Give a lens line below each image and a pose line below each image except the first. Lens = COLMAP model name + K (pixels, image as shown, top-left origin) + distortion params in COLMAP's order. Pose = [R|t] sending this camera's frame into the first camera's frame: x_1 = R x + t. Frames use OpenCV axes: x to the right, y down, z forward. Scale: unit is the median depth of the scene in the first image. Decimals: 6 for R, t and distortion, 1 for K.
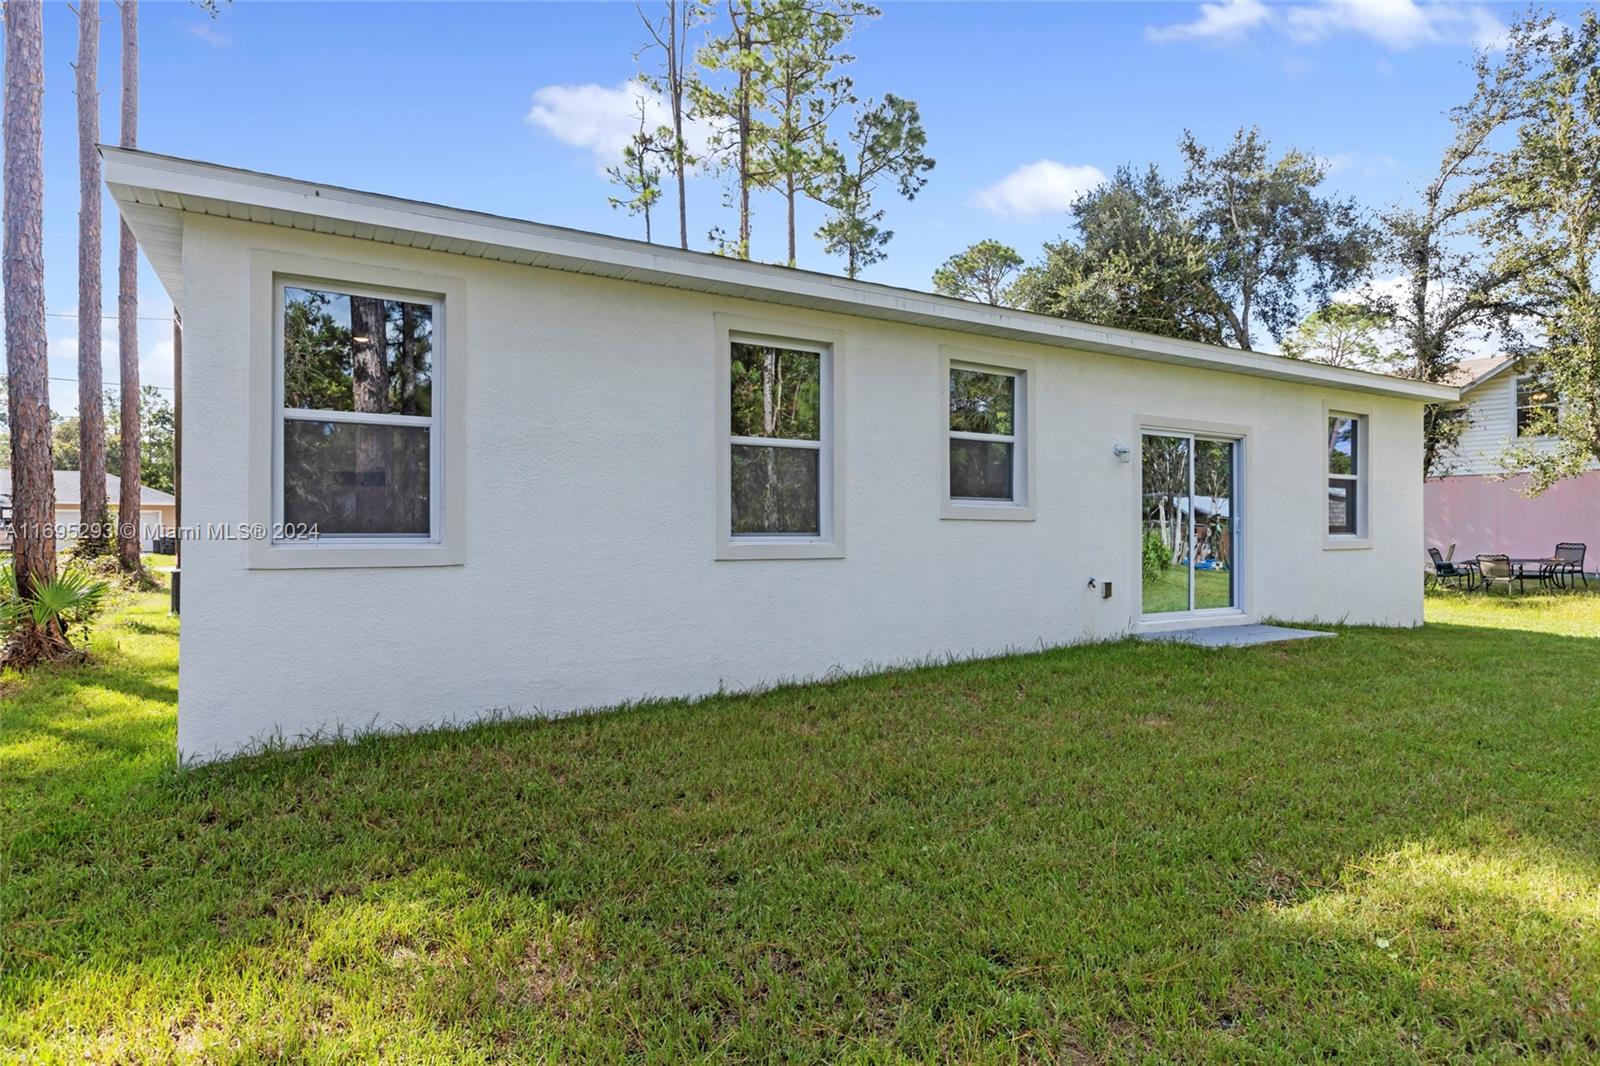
lens RADIAL K [[943.9, 0, 801.6], [0, 943.9, 538.0], [0, 0, 1]] dist [0.004911, 0.000238]
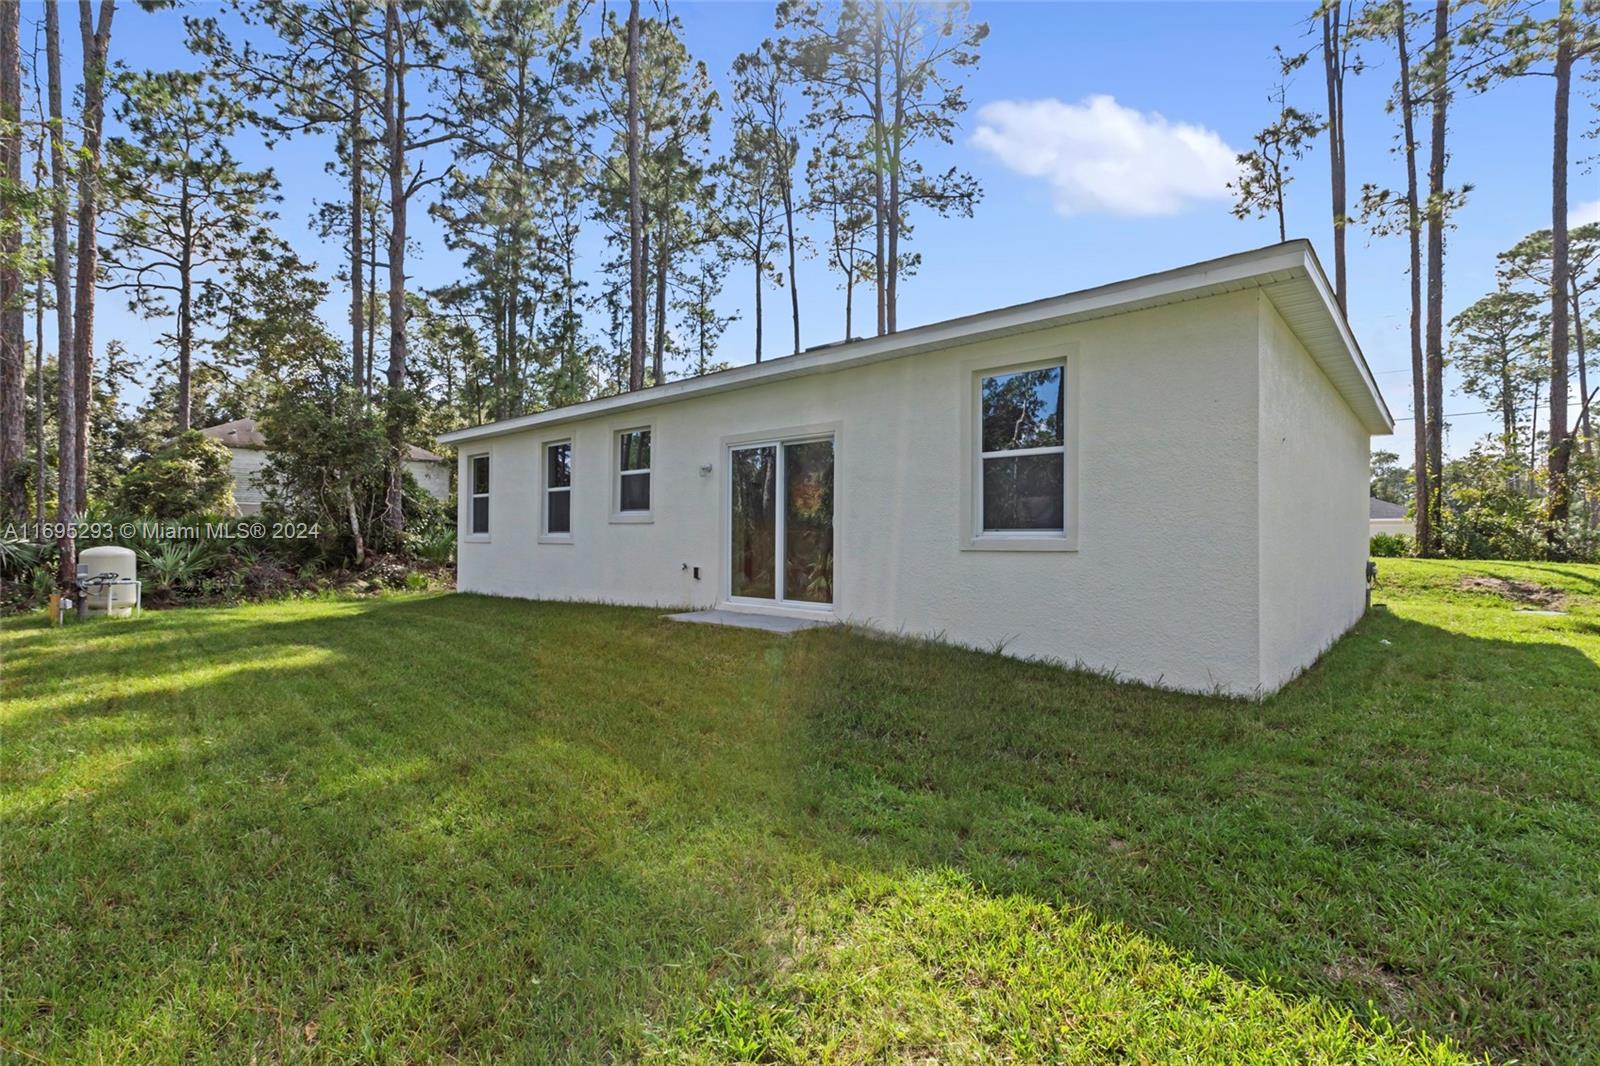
lens RADIAL K [[726.4, 0, 802.3], [0, 726.4, 529.3], [0, 0, 1]] dist [0.001484, 0.001212]
pose [[0.255584, -0.001195, -0.966786, 1.309588], [-0.000899, 0.999999, -0.001473, -0.005842], [0.966786, 0.001246, 0.255582, 0.845493]]
